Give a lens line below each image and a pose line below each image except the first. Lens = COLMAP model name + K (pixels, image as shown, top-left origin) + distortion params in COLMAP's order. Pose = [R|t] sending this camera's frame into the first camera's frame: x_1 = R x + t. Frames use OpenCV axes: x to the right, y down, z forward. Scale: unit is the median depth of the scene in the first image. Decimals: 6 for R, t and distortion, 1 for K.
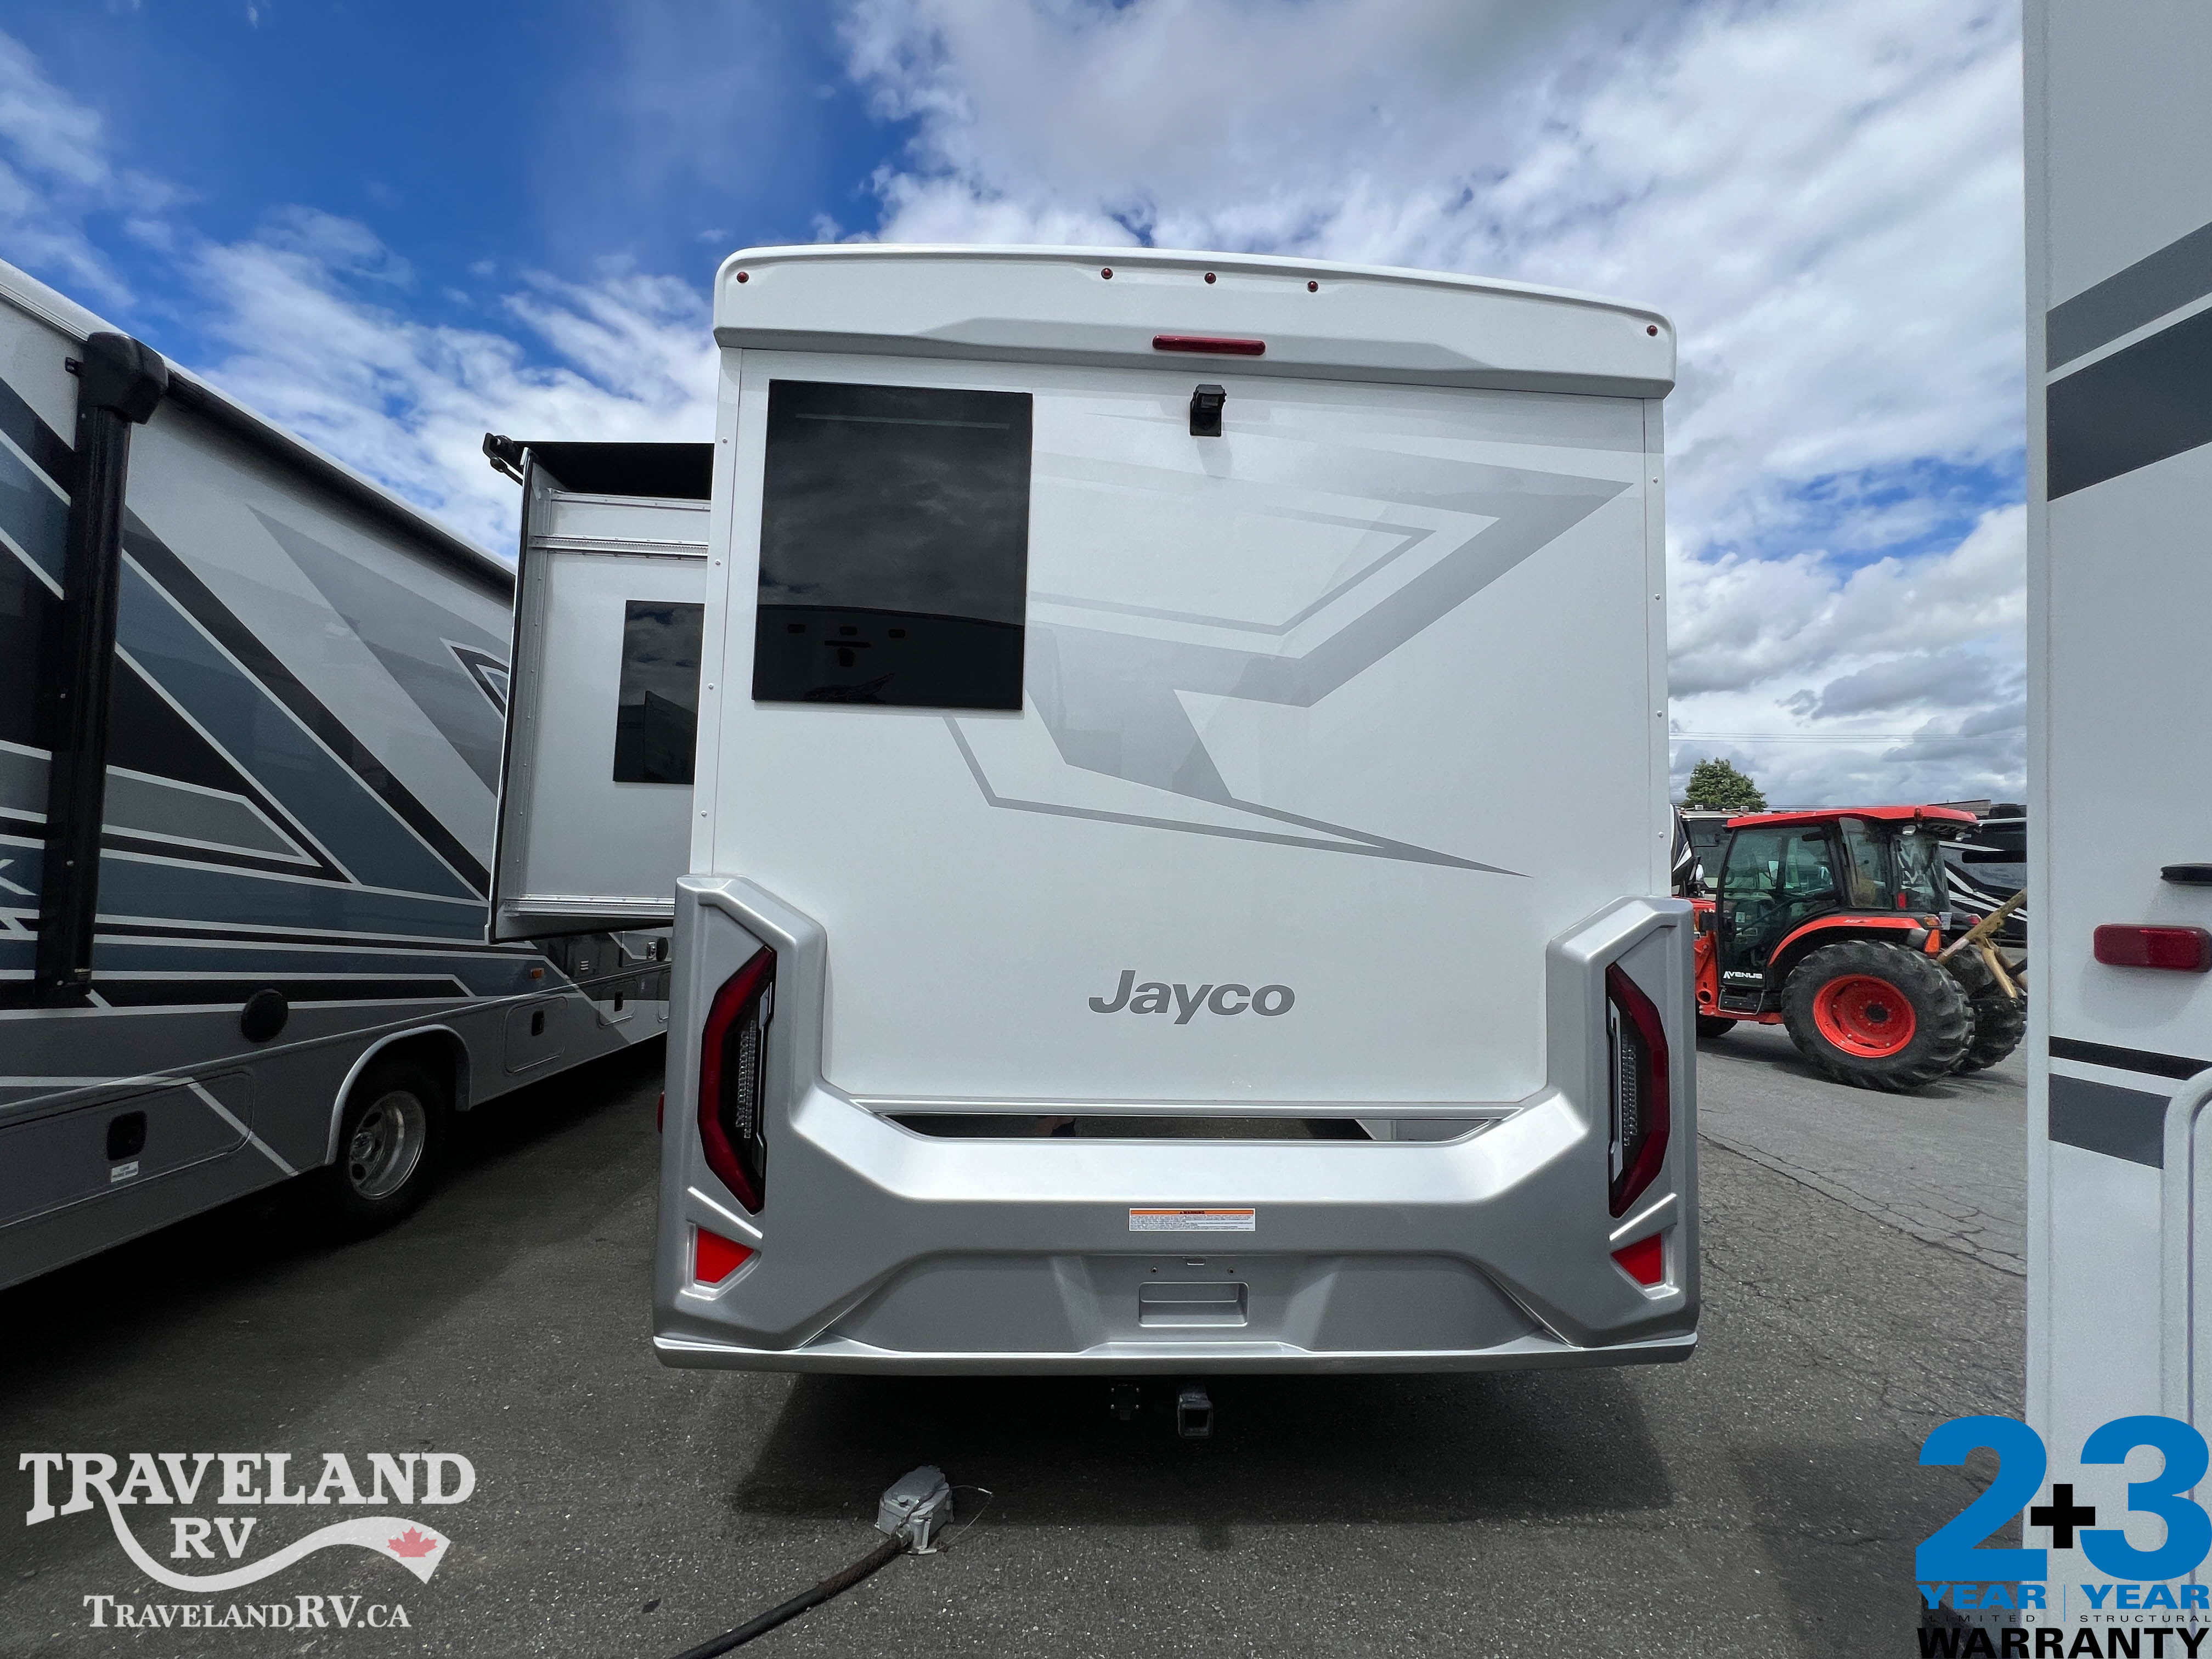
lens RADIAL K [[885.9, 0, 1104.2], [0, 885.9, 827.5], [0, 0, 1]] dist [-0.002048, 0.000128]
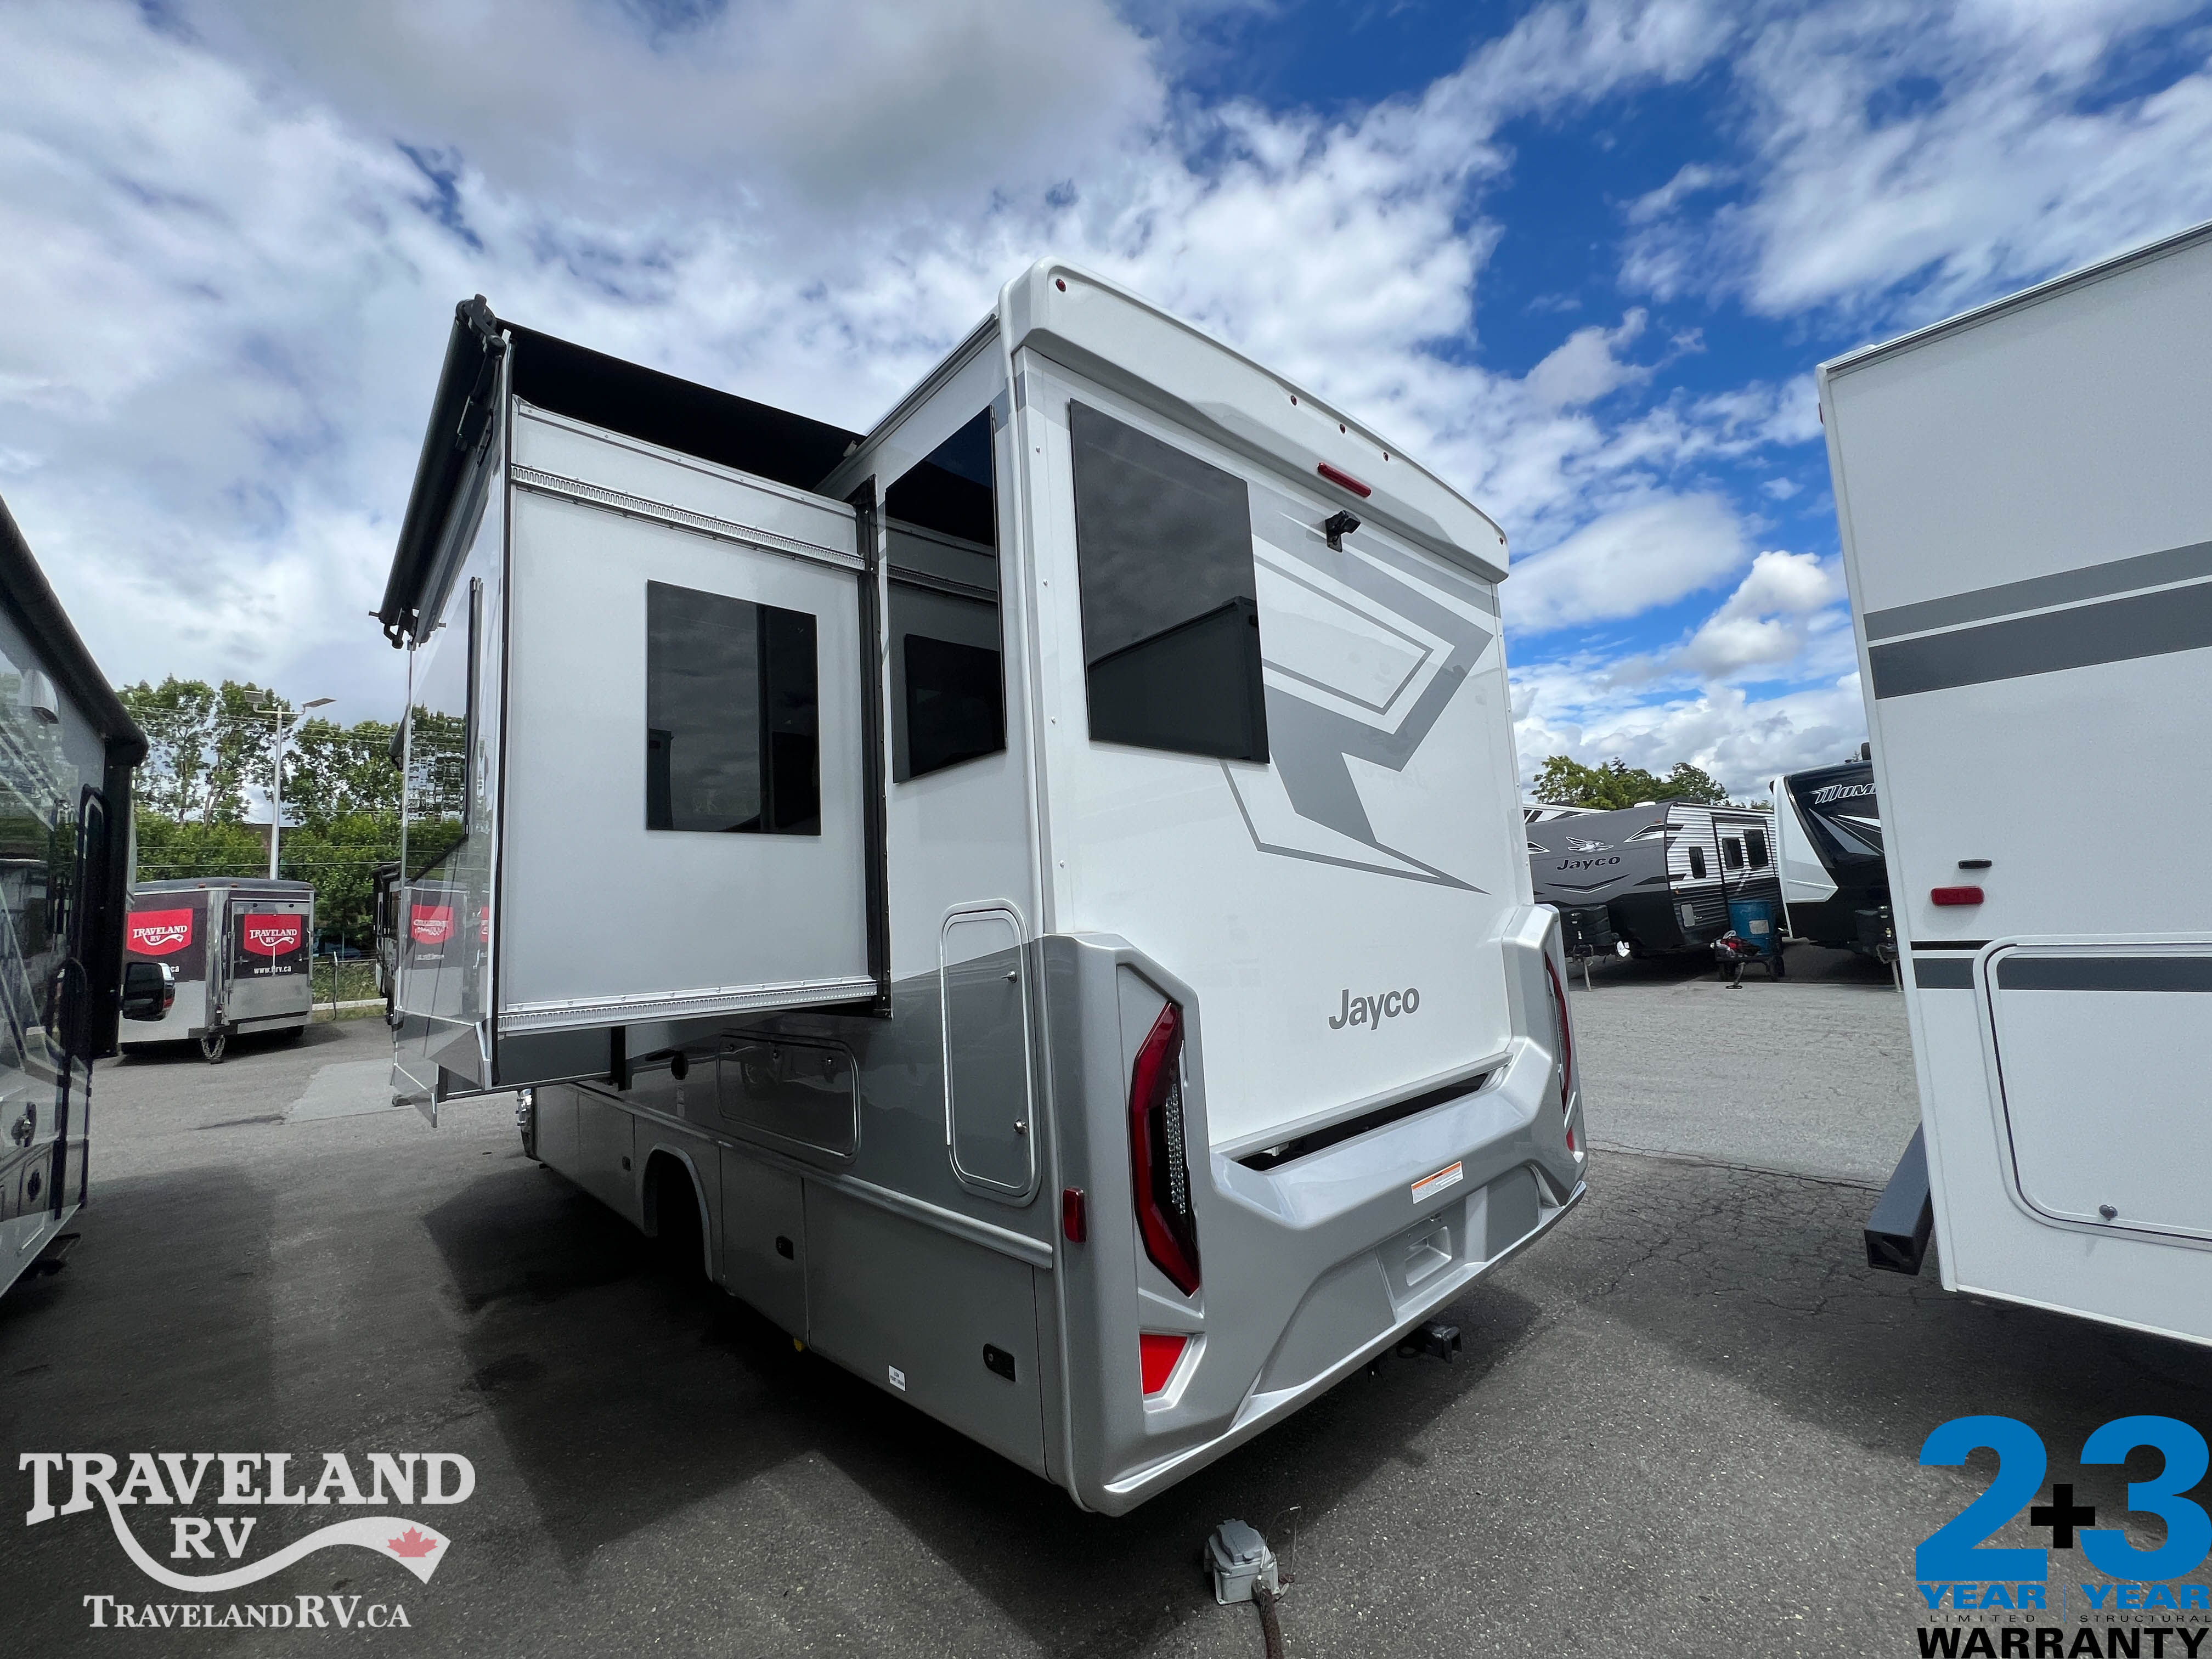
lens RADIAL K [[881.6, 0, 1106.0], [0, 881.6, 829.5], [0, 0, 1]] dist [-0.000514, 0.000032]
pose [[0.770027, 0.000547, 0.638011, -0.958604], [0.037353, 0.998246, -0.045938, -0.008258], [-0.636916, 0.059205, 0.768656, 0.293872]]
